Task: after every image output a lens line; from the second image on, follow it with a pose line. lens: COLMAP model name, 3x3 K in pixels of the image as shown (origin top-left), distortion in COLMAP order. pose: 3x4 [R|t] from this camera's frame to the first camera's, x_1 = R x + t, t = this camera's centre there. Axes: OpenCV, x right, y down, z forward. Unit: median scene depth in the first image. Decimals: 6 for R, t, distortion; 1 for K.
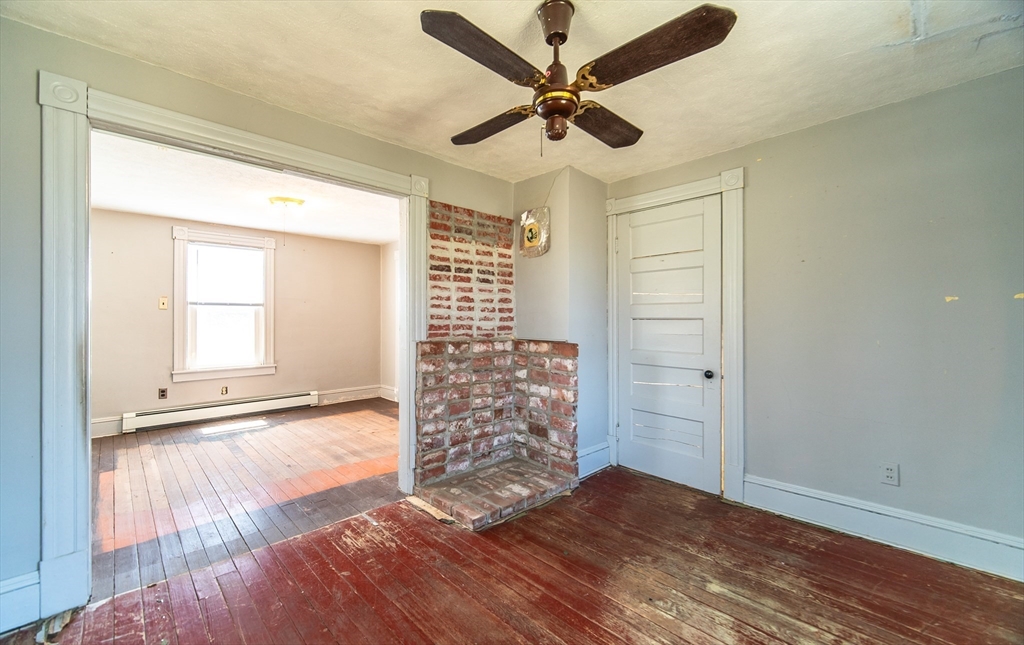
lens RADIAL K [[415.9, 0, 493.0], [0, 415.9, 318.9], [0, 0, 1]] dist [0.000655, 0.000231]
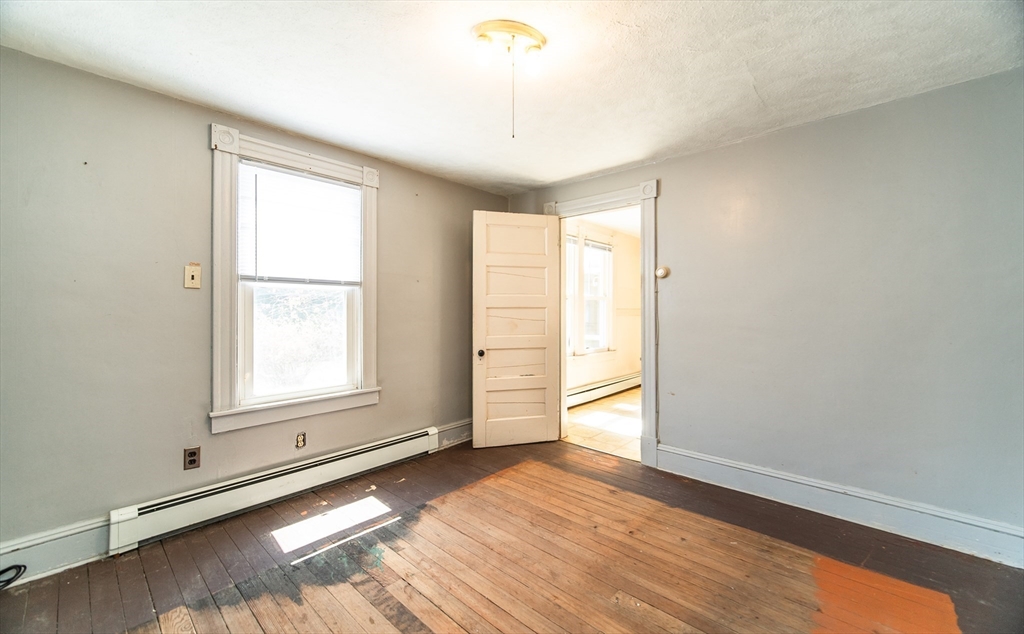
lens RADIAL K [[405.5, 0, 497.0], [0, 405.5, 312.3], [0, 0, 1]] dist [-0.001997, -0.000399]
pose [[0.997539, 0.002479, 0.070065, -0.698570], [-0.002820, 0.999985, 0.004774, 0.002551], [-0.070052, -0.004960, 0.997531, 0.742103]]
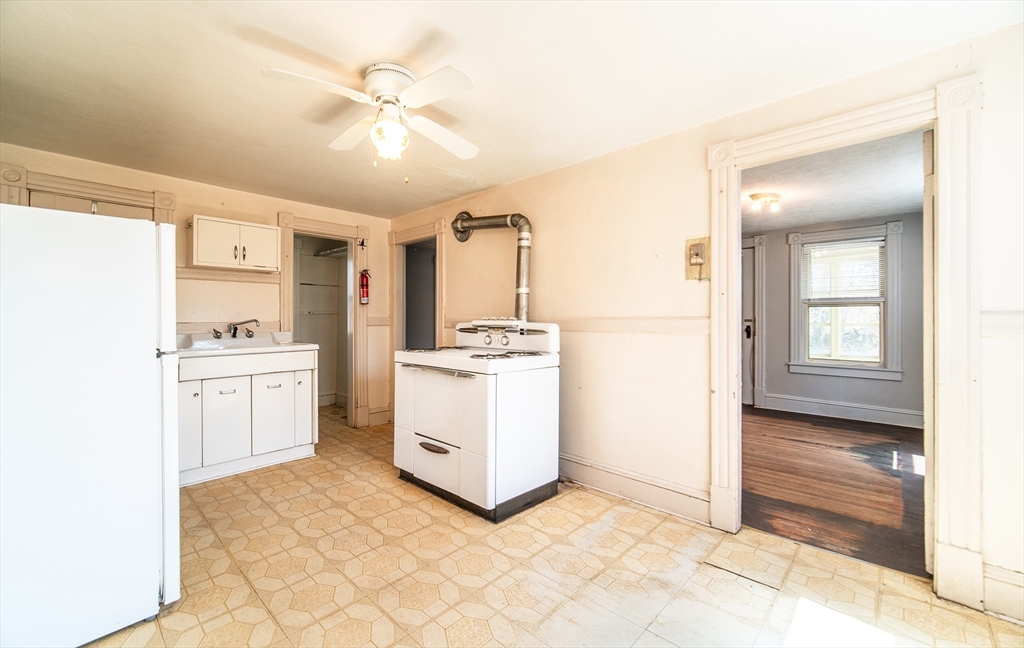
lens RADIAL K [[415.9, 0, 506.6], [0, 415.9, 315.2], [0, 0, 1]] dist [0.000655, 0.000231]
pose [[-0.997281, 0.002826, -0.073638, 0.242202], [0.003590, 0.999941, -0.010249, 0.002814], [0.073605, -0.010485, -0.997232, 2.505310]]
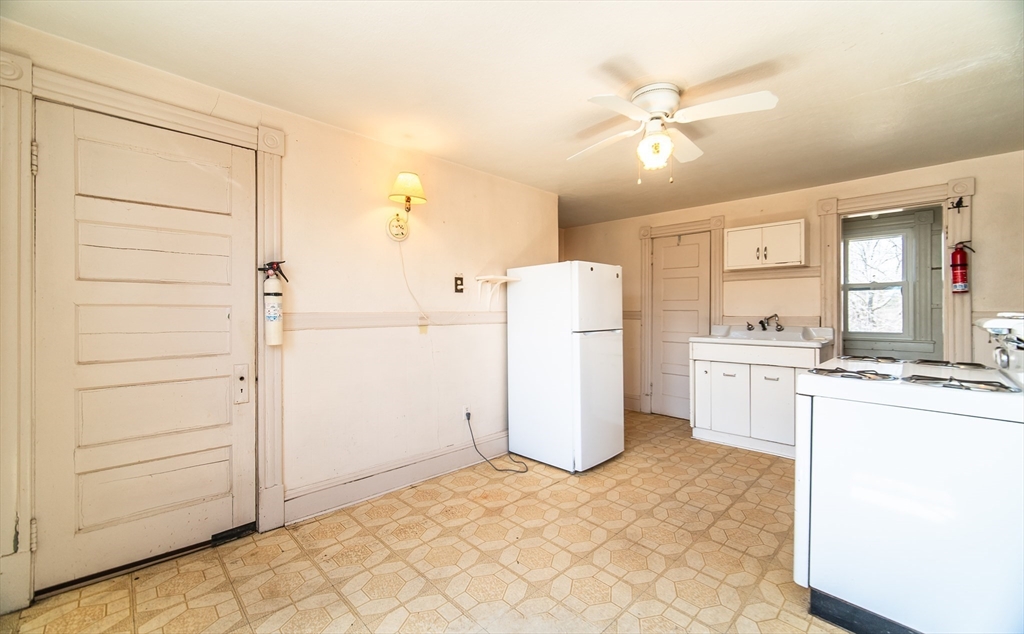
lens RADIAL K [[405.5, 0, 501.9], [0, 405.5, 313.2], [0, 0, 1]] dist [-0.001997, -0.000399]
pose [[-0.027418, -0.000617, 0.999624, -0.307121], [-0.004838, 0.999988, 0.000484, 0.000894], [-0.999612, -0.004823, -0.027420, 2.132818]]
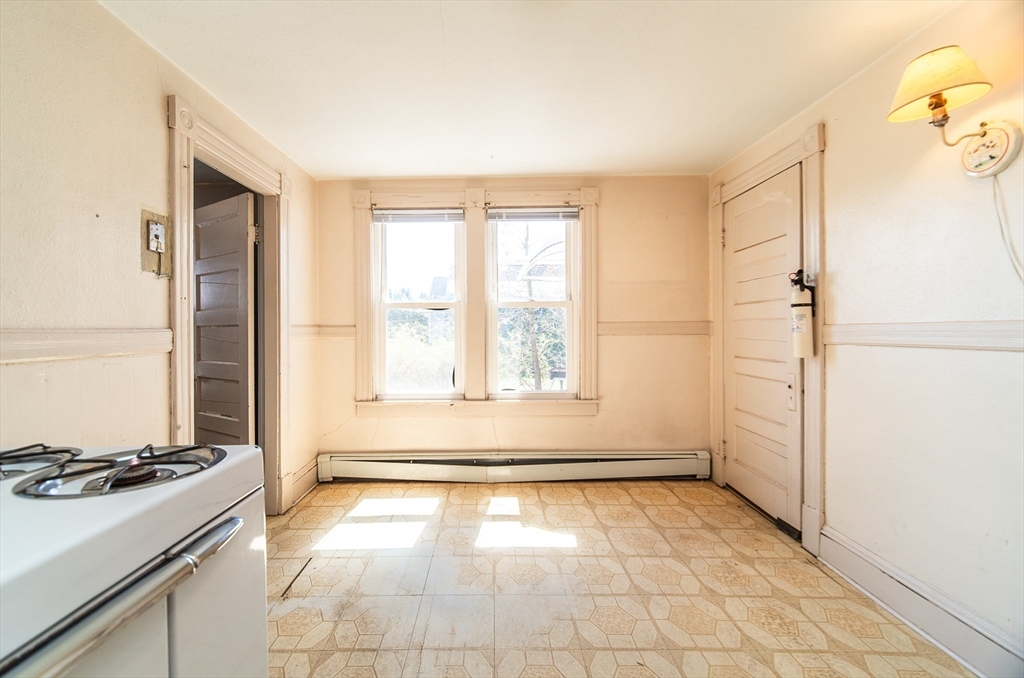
lens RADIAL K [[427.1, 0, 484.2], [0, 427.1, 331.1], [0, 0, 1]] dist [-0.001053, 0.000699]
pose [[0.726861, 0.000094, -0.686784, 0.519827], [0.009456, 0.999904, 0.010145, 0.001817], [0.686719, -0.013869, 0.726791, 1.621863]]
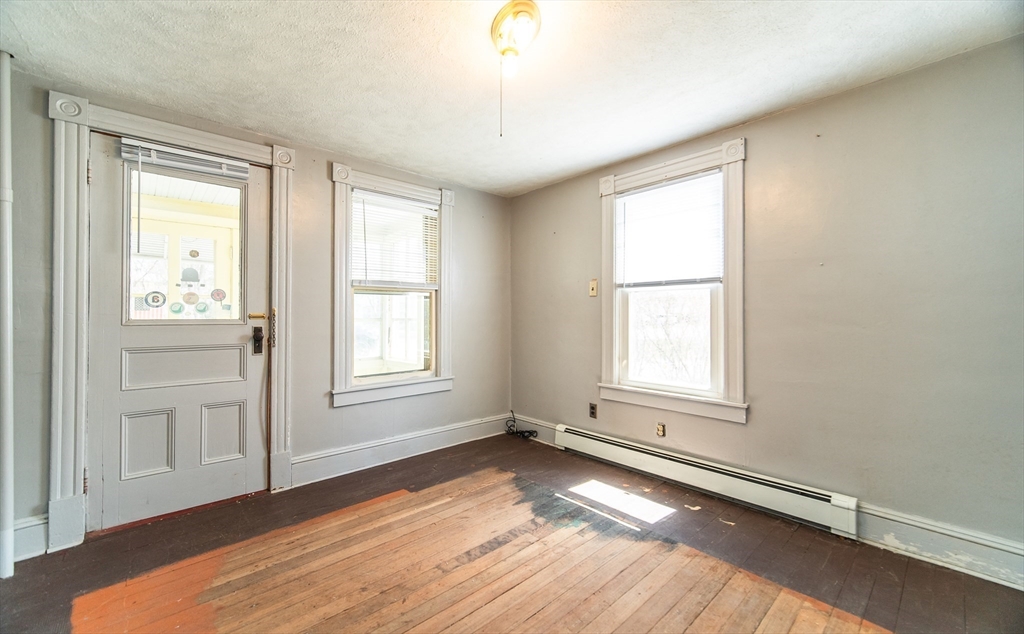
lens RADIAL K [[405.5, 0, 505.3], [0, 405.5, 314.0], [0, 0, 1]] dist [-0.001997, -0.000399]
pose [[-0.009796, 0.002729, -0.999948, -0.108095], [0.006643, 0.999974, 0.002664, 0.007017], [0.999930, -0.006617, -0.009813, 1.285419]]
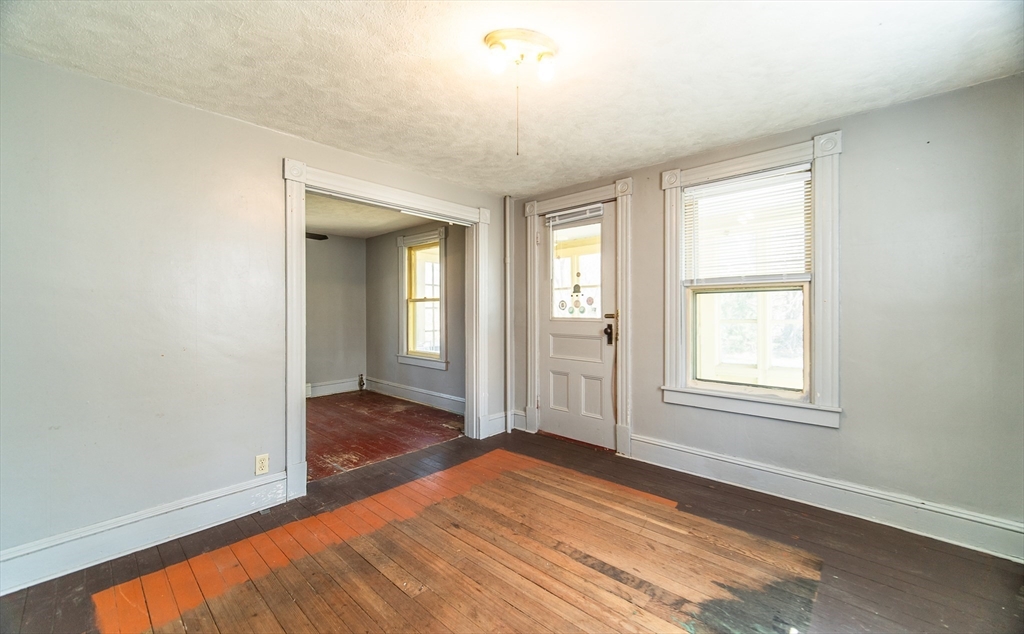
lens RADIAL K [[405.5, 0, 498.1], [0, 405.5, 312.6], [0, 0, 1]] dist [-0.001997, -0.000399]
pose [[-0.997619, 0.005795, -0.068715, -0.570305], [0.005986, 0.999979, -0.002578, 0.002482], [0.068699, -0.002983, -0.997633, 1.854033]]
